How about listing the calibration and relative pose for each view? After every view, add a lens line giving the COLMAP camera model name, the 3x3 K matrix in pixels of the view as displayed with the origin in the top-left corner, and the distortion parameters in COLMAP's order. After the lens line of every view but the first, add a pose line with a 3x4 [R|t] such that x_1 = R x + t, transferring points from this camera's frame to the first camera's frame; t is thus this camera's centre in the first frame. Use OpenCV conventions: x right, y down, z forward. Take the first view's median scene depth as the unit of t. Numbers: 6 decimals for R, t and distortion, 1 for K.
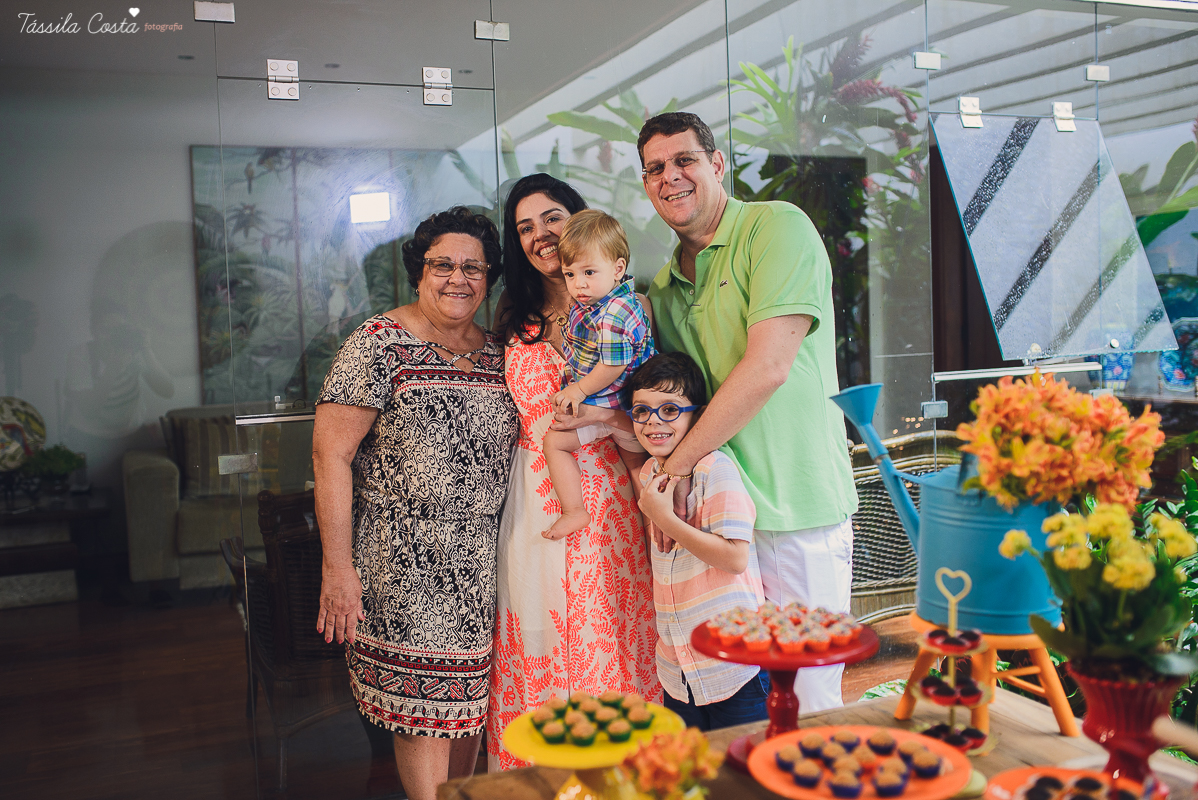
lens RADIAL K [[1144.7, 0, 602.2], [0, 1144.7, 395.9], [0, 0, 1]] dist [-0.036057, 0.014388]
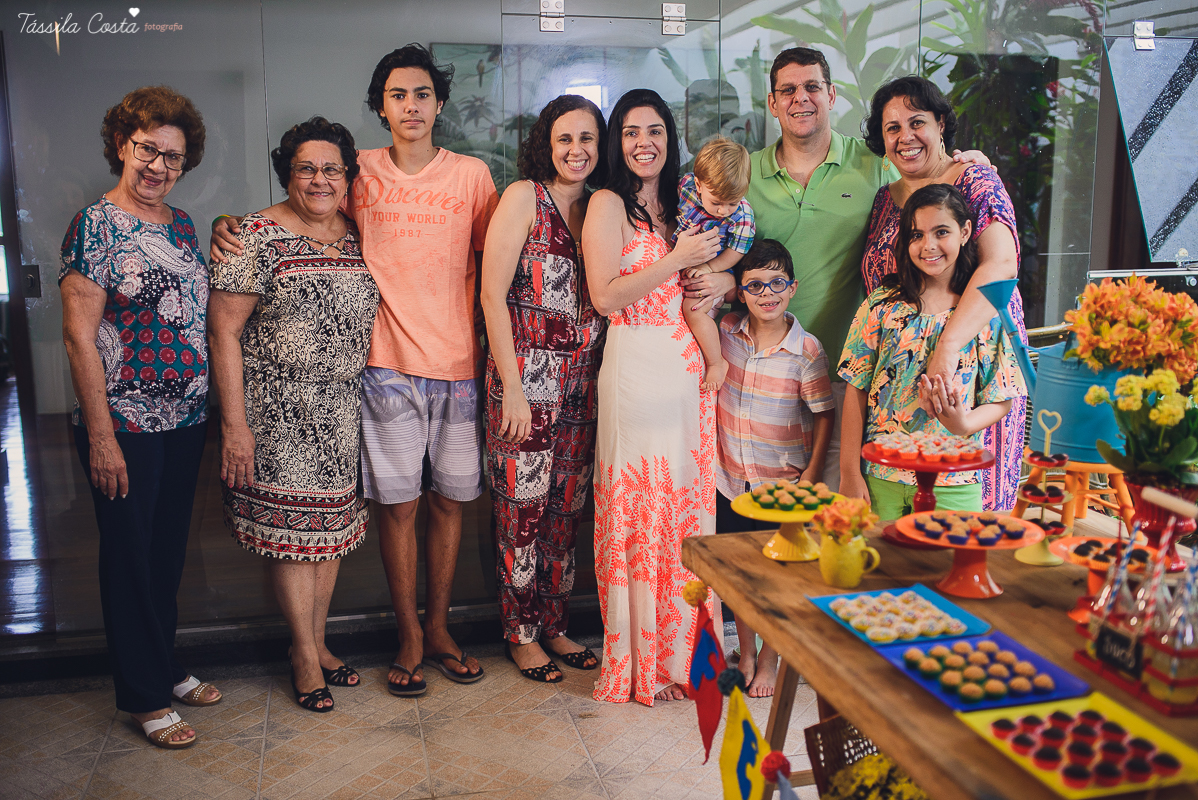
lens RADIAL K [[1148.0, 0, 599.0], [0, 1148.0, 400.0], [0, 0, 1]] dist [-0.060116, 0.086374]
pose [[0.987515, 0.053098, -0.148307, -0.040347], [-0.036779, 0.993175, 0.110686, 0.000307], [0.153172, -0.103849, 0.982728, -0.475574]]
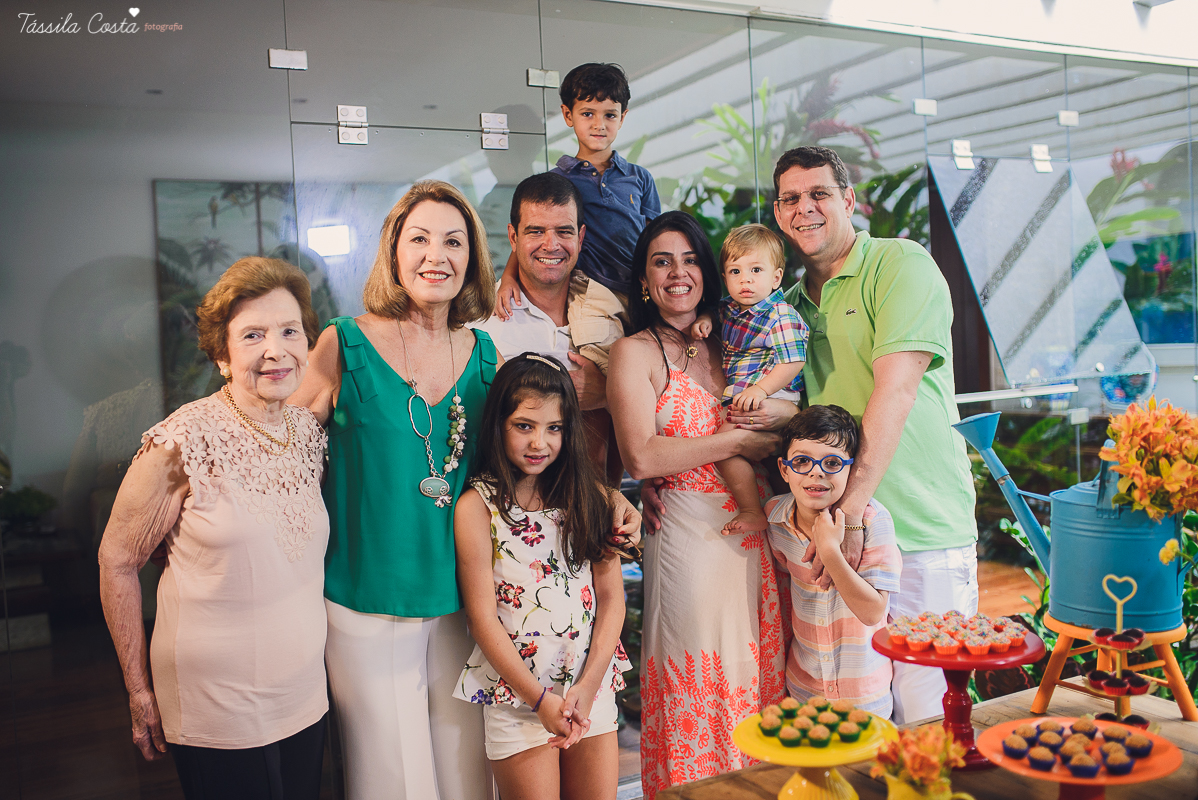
lens RADIAL K [[1148.0, 0, 599.0], [0, 1148.0, 400.0], [0, 0, 1]] dist [-0.060116, 0.086374]
pose [[0.994894, -0.018460, 0.099221, -0.300277], [0.020315, 0.999637, -0.017722, -0.012313], [-0.098858, 0.019647, 0.994908, -0.076466]]
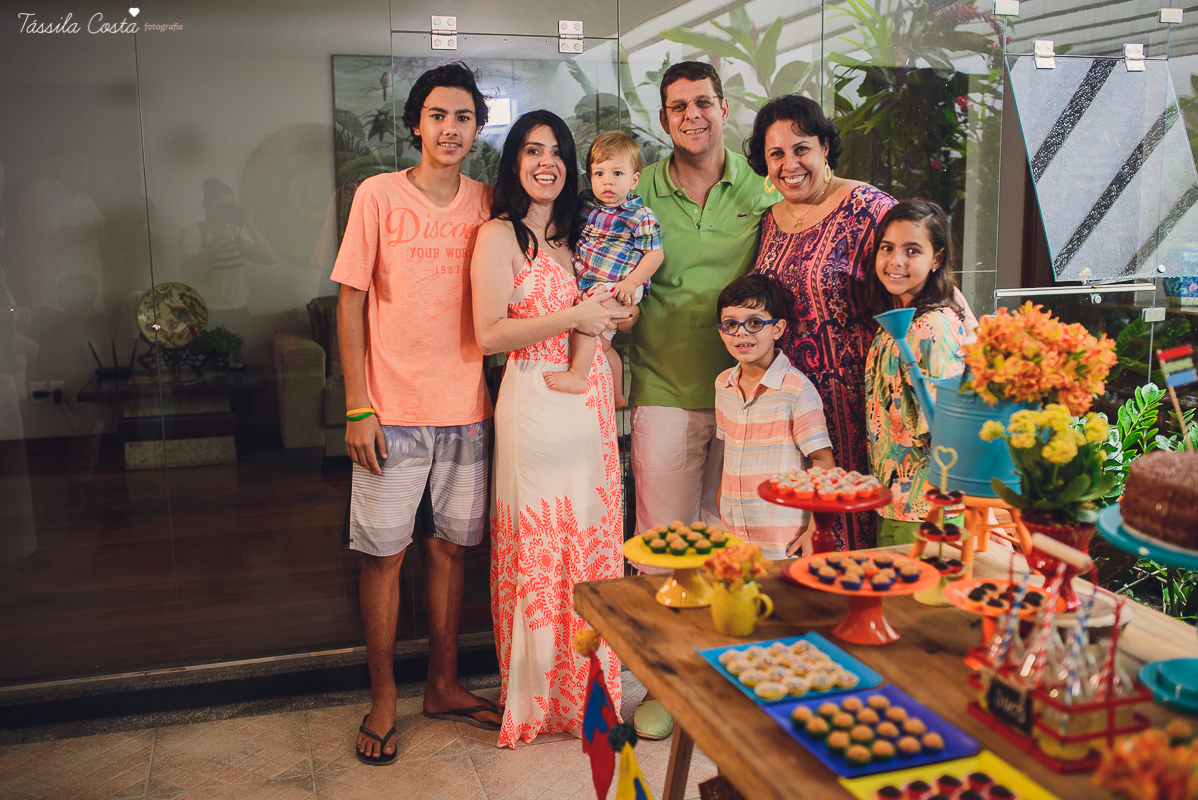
lens RADIAL K [[1165.5, 0, 599.0], [0, 1165.5, 400.0], [0, 0, 1]] dist [-0.068866, 0.109308]
pose [[0.995633, 0.036714, -0.085828, 0.002827], [-0.028115, 0.994656, 0.099339, -0.033099], [0.089016, -0.096493, 0.991345, -0.423907]]
